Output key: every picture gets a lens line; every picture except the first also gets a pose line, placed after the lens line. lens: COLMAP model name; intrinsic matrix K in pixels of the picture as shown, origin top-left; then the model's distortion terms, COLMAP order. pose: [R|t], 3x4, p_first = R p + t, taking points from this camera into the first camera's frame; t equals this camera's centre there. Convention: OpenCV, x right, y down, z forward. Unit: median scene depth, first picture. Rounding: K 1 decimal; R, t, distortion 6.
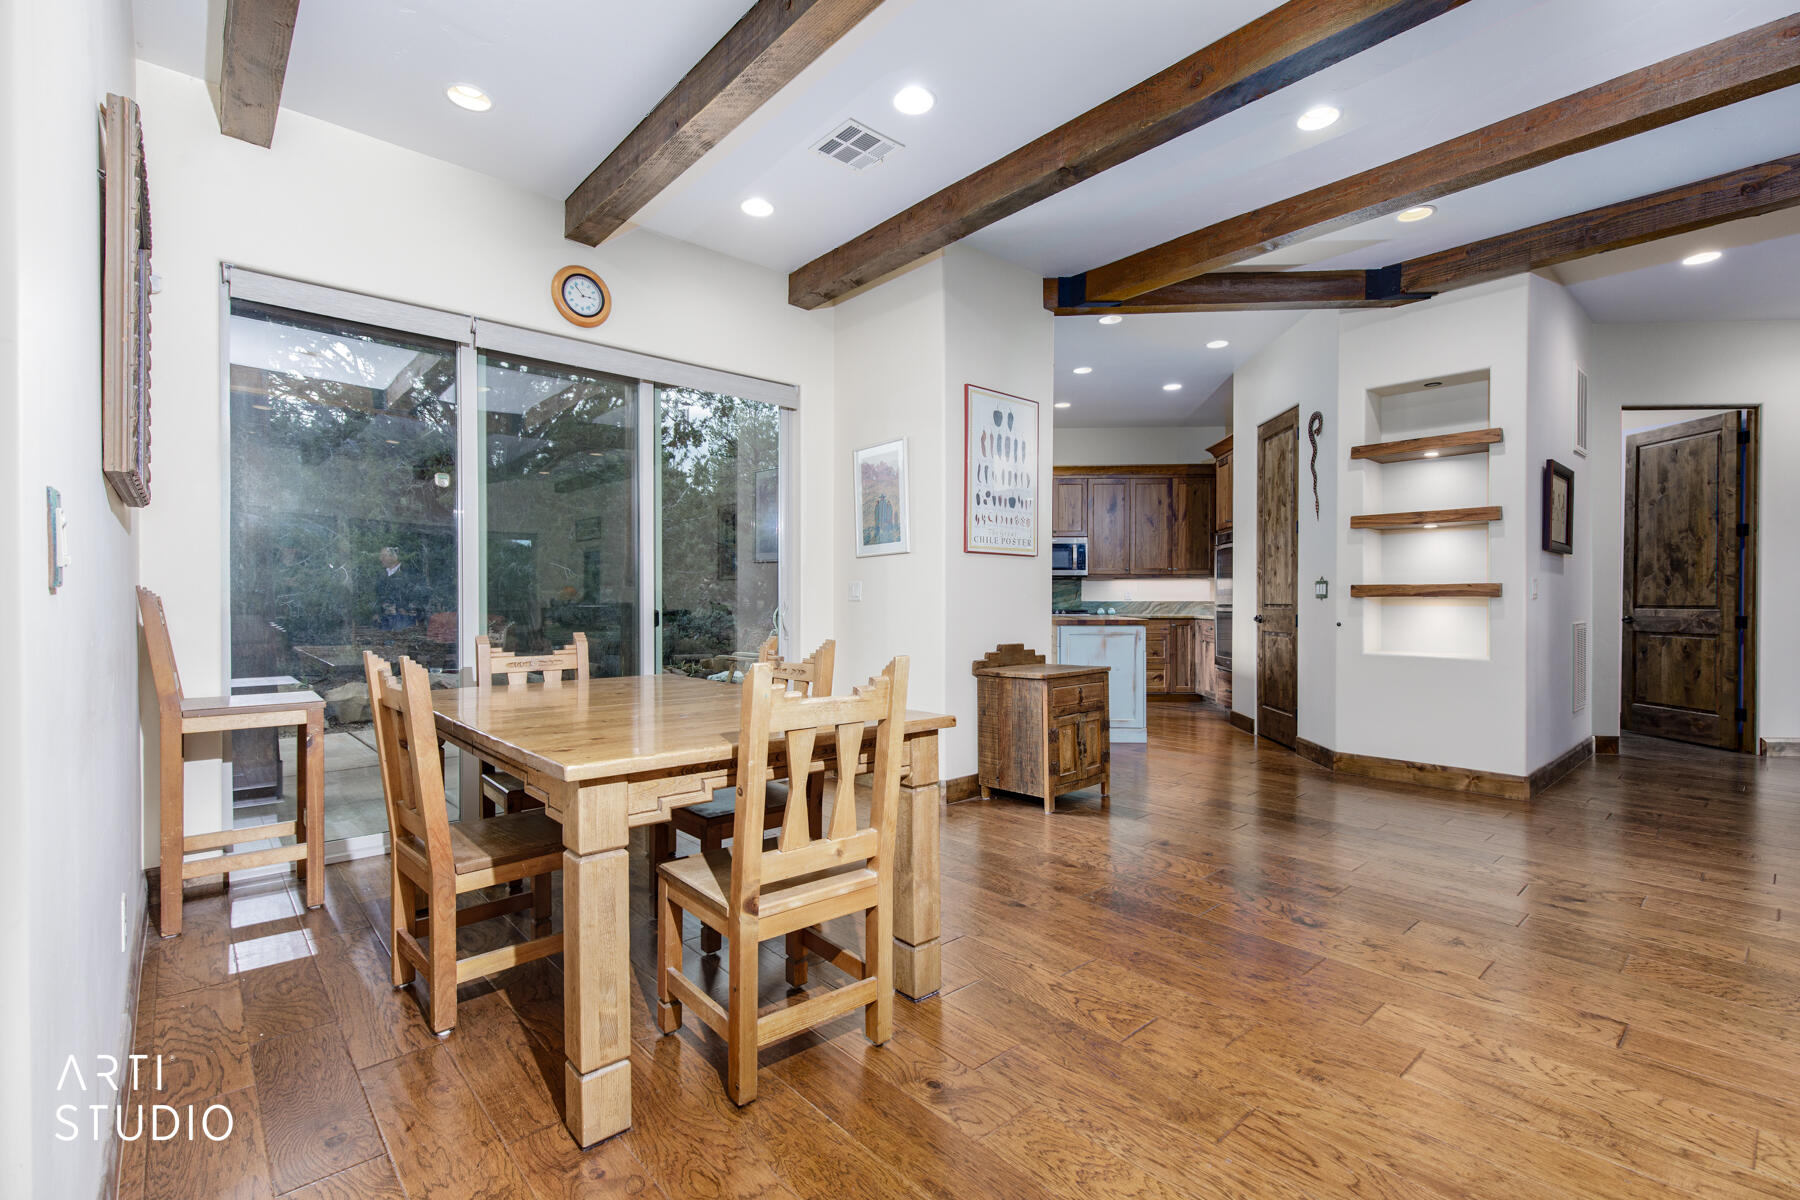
lens RADIAL K [[812.7, 0, 908.1], [0, 812.7, 607.7], [0, 0, 1]] dist [0.009004, -0.000417]
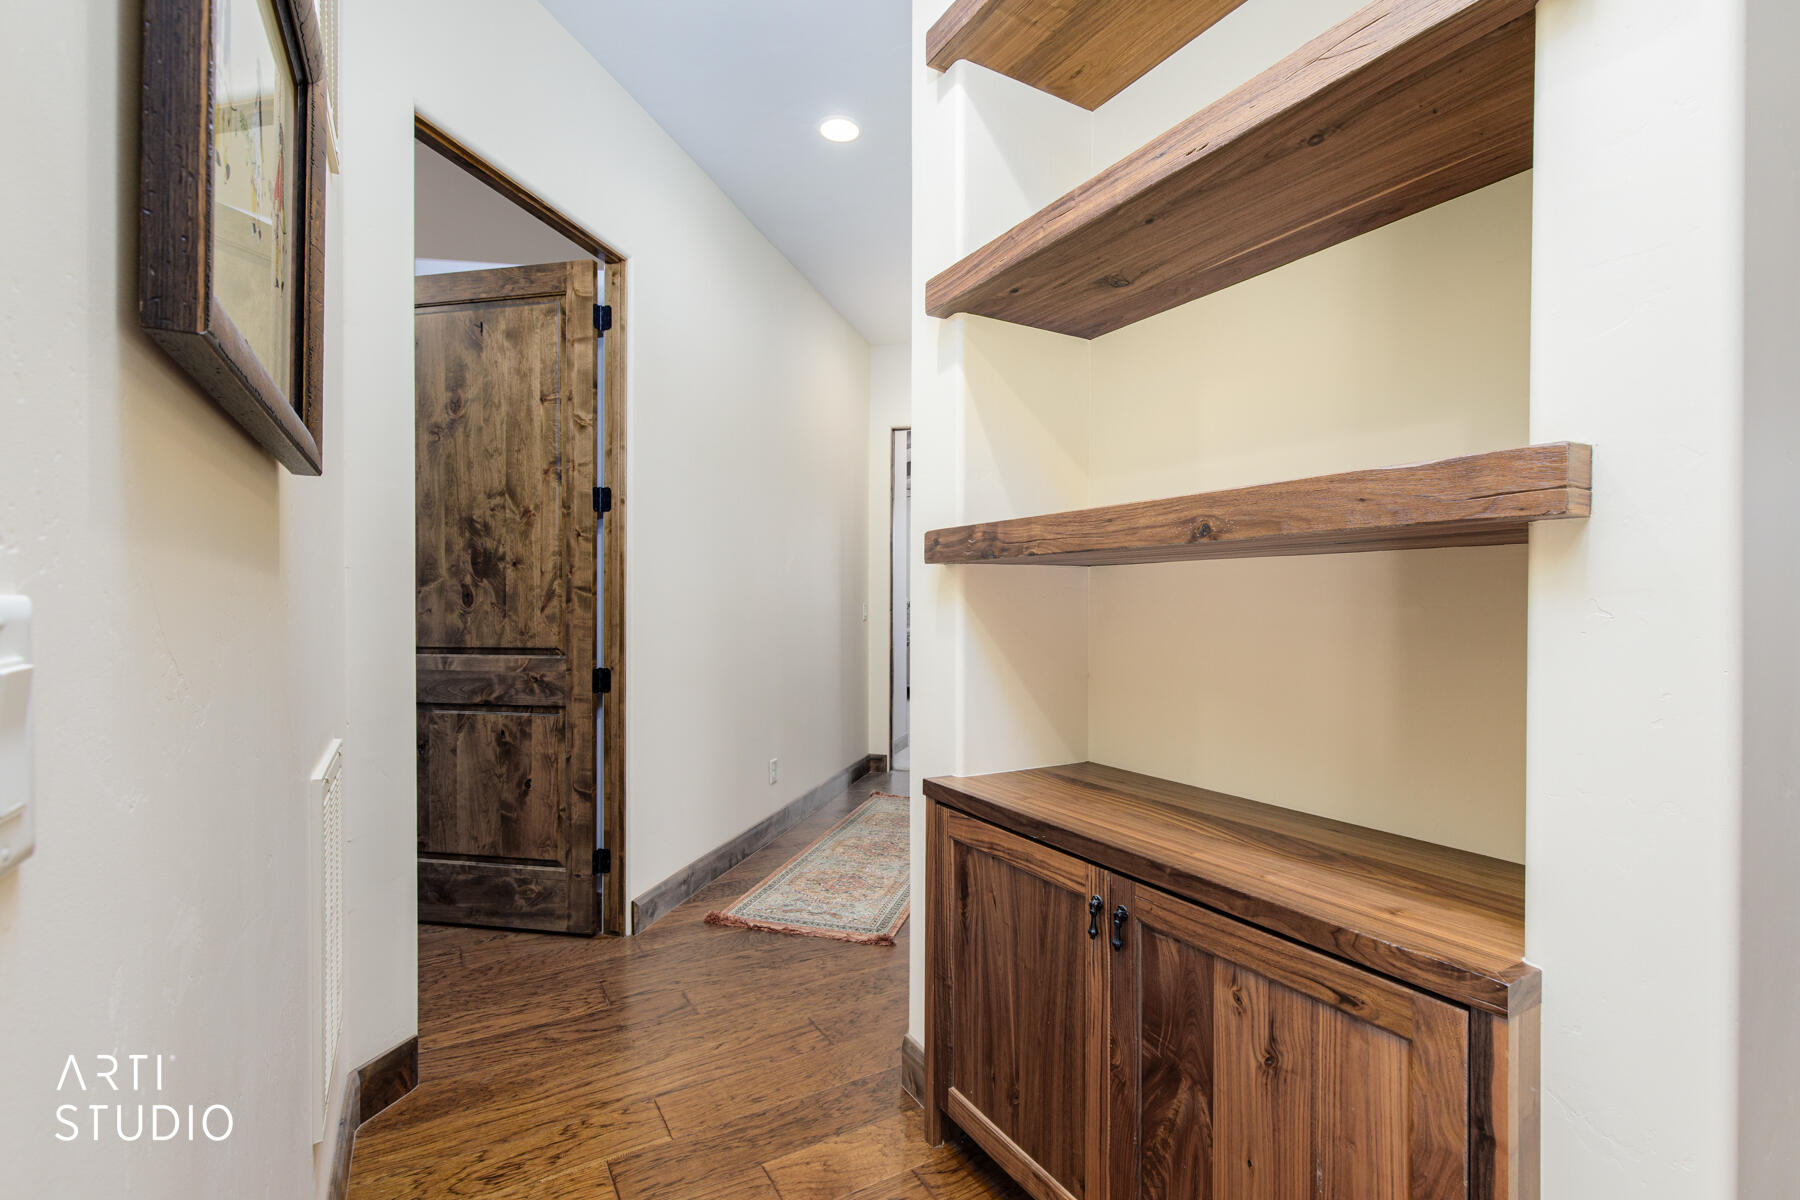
lens RADIAL K [[812.7, 0, 909.5], [0, 812.7, 604.3], [0, 0, 1]] dist [0.009004, -0.000417]
pose [[0.202778, -0.003479, 0.979218, 0.532642], [0.008263, 0.999964, 0.001842, -0.027555], [-0.979190, 0.007718, 0.202800, 0.673992]]
